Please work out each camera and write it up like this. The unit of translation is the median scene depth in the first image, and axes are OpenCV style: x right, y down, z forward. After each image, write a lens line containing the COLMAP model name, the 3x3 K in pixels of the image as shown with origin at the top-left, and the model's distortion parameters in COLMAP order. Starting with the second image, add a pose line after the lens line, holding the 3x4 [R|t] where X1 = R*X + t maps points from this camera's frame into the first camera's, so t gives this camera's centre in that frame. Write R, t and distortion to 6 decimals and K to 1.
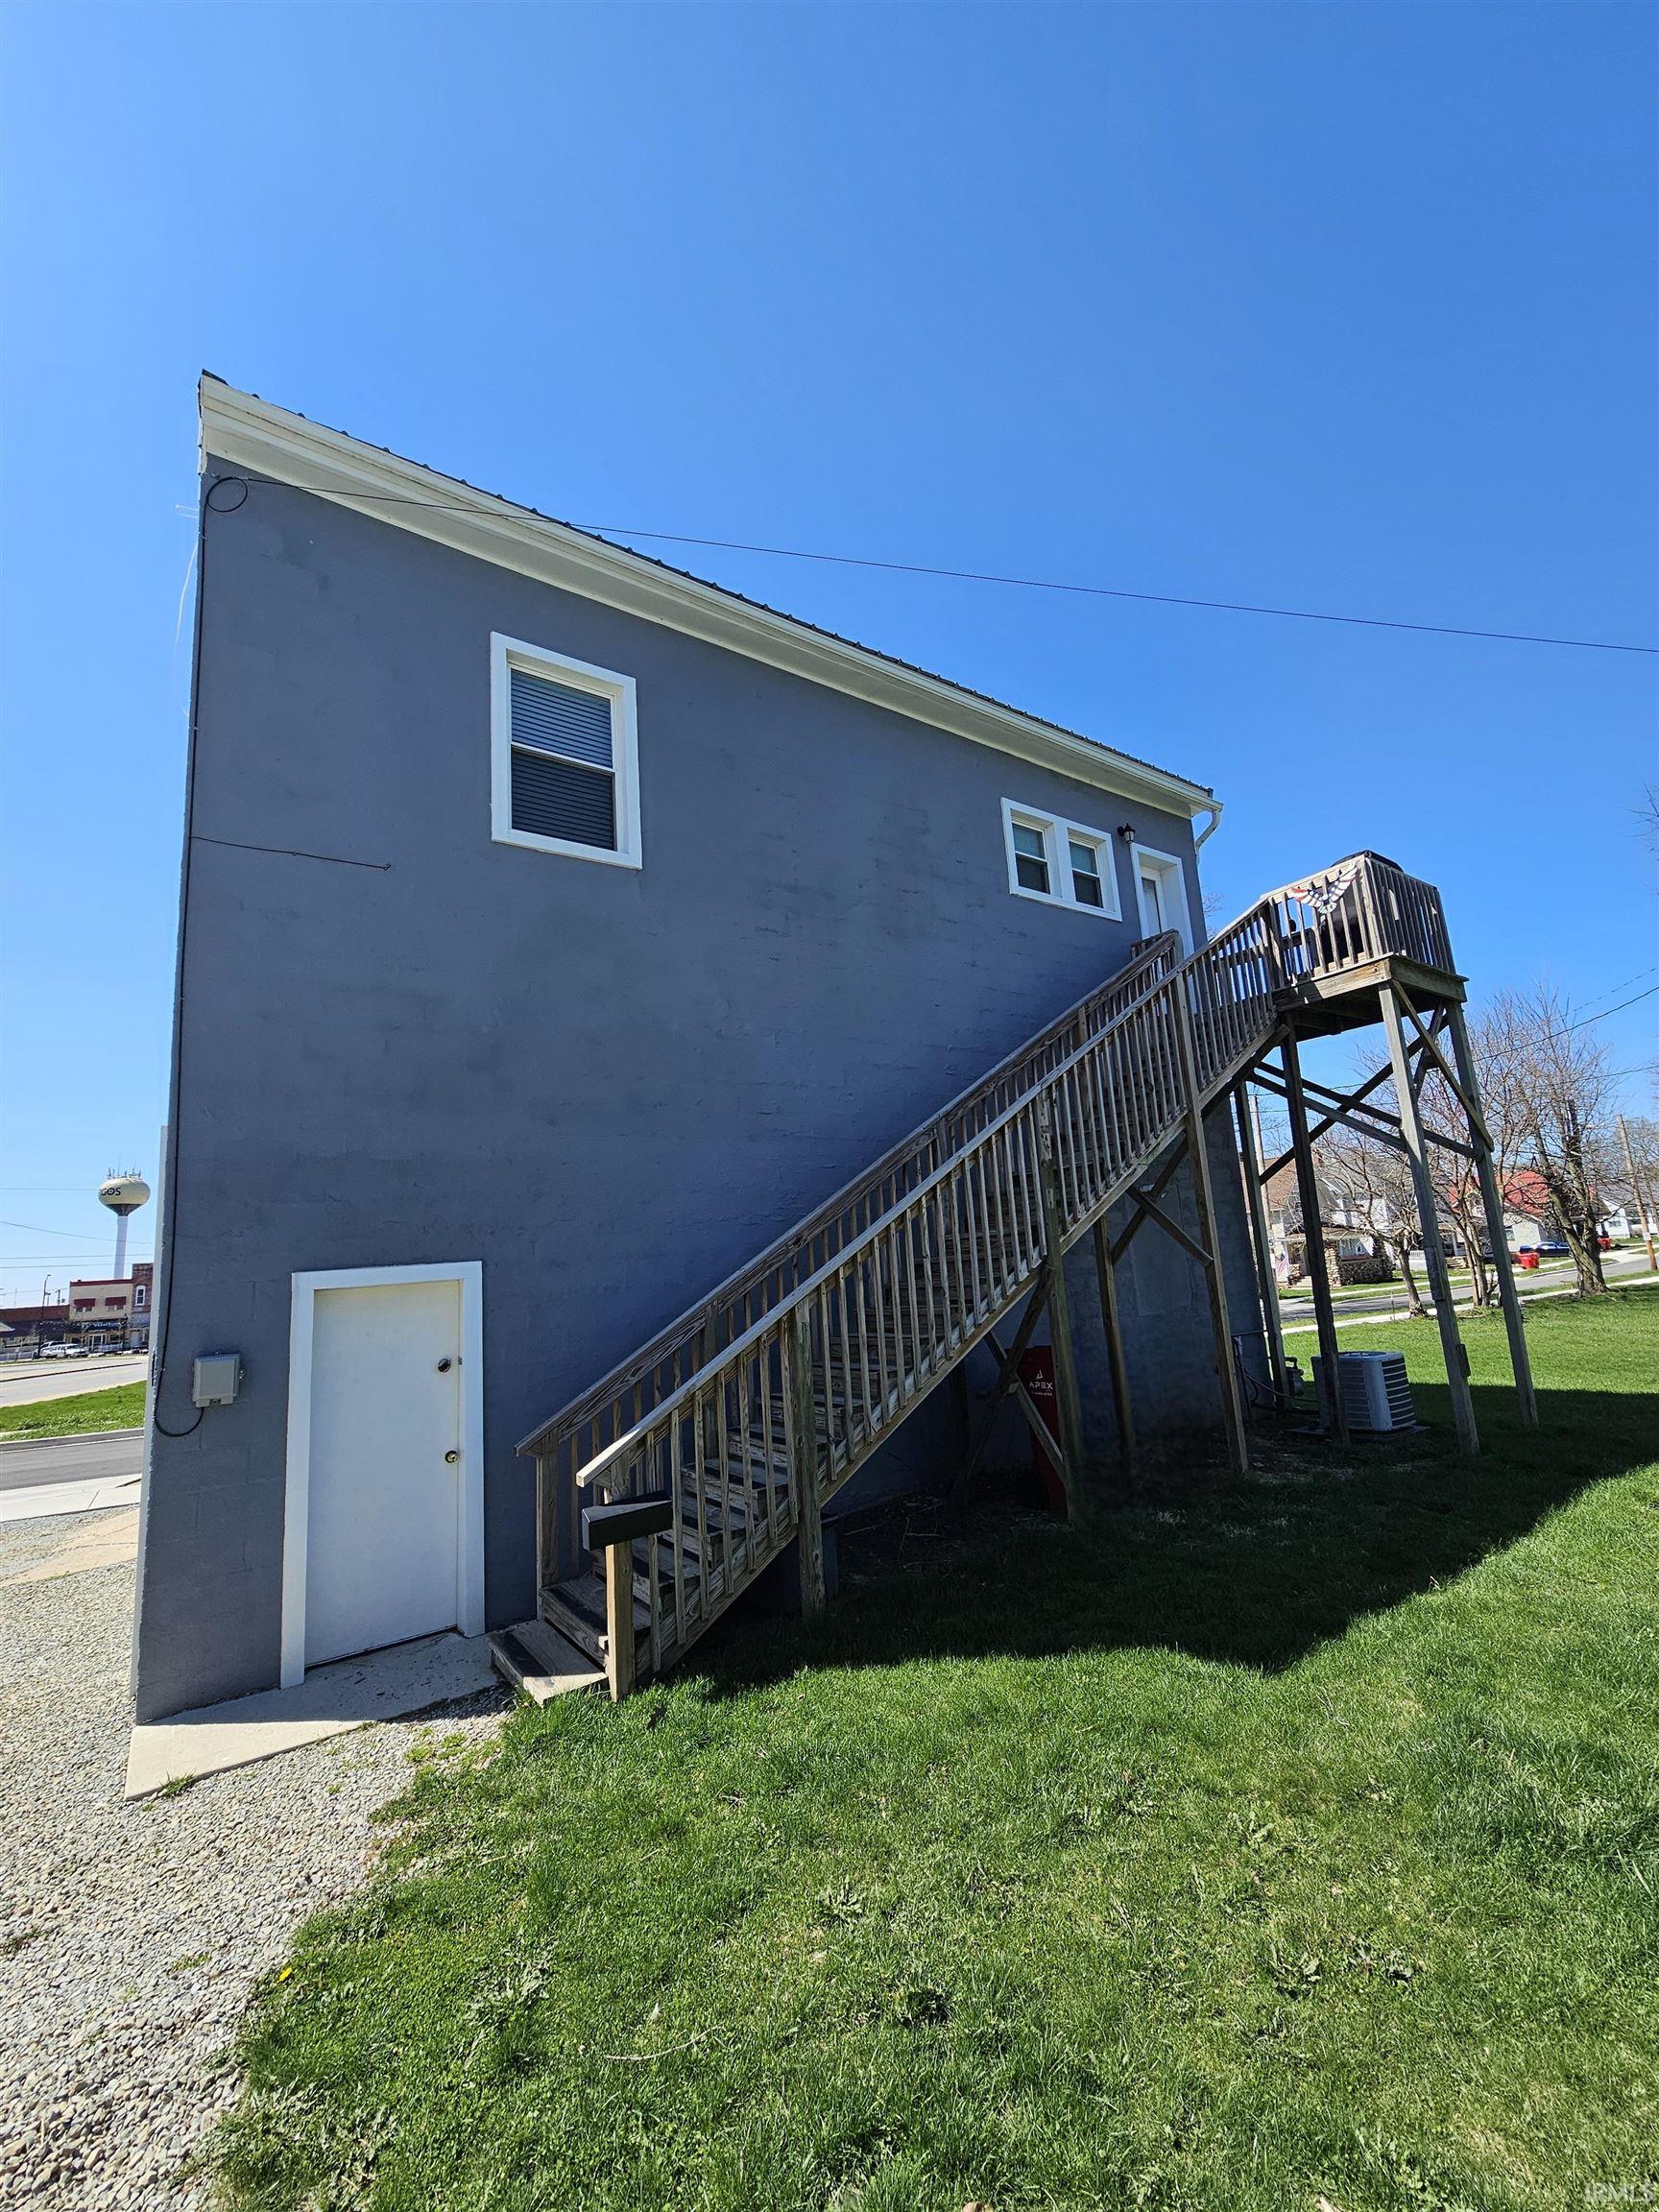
lens RADIAL K [[892.9, 0, 829.5], [0, 892.9, 1106.0], [0, 0, 1]] dist [-0.000529, -0.000079]
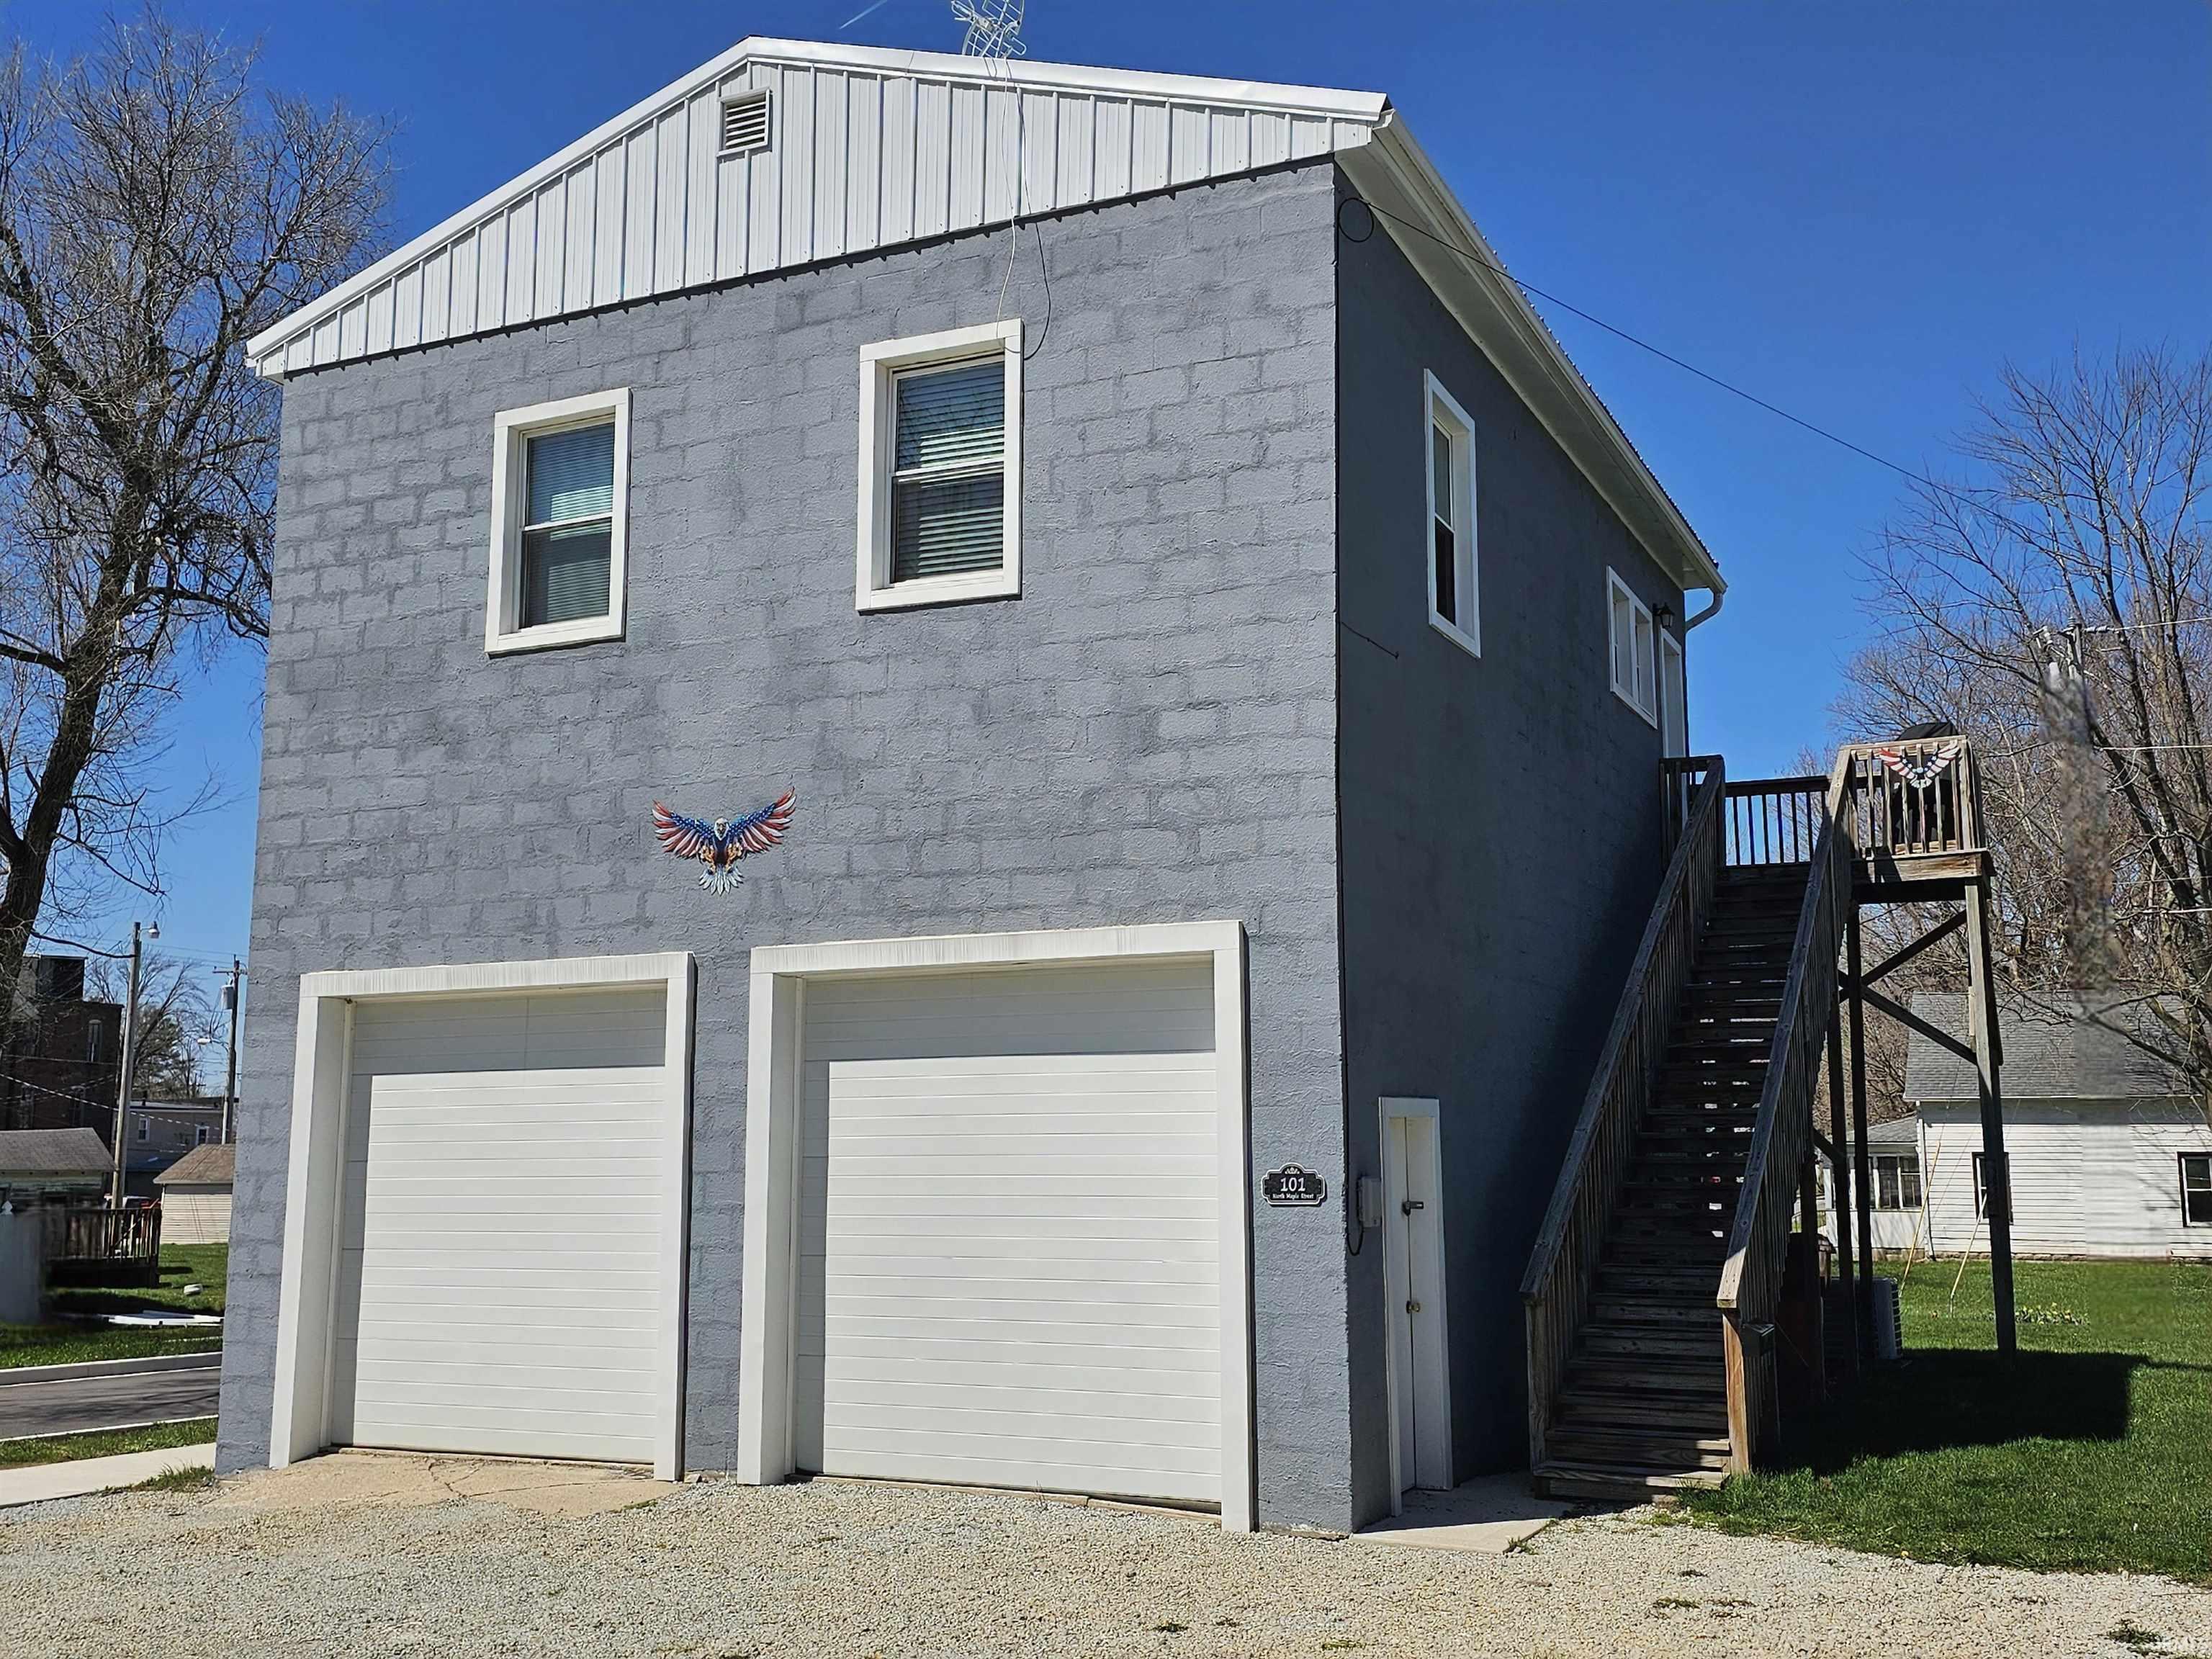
lens RADIAL K [[2213.5, 0, 1106.0], [0, 2213.5, 829.5], [0, 0, 1]] dist [0.005230, 0.000868]
pose [[0.860168, 0.134690, 0.491904, -1.242586], [-0.132490, 0.990397, -0.039505, 0.021038], [-0.492501, -0.031191, 0.869753, -0.536206]]
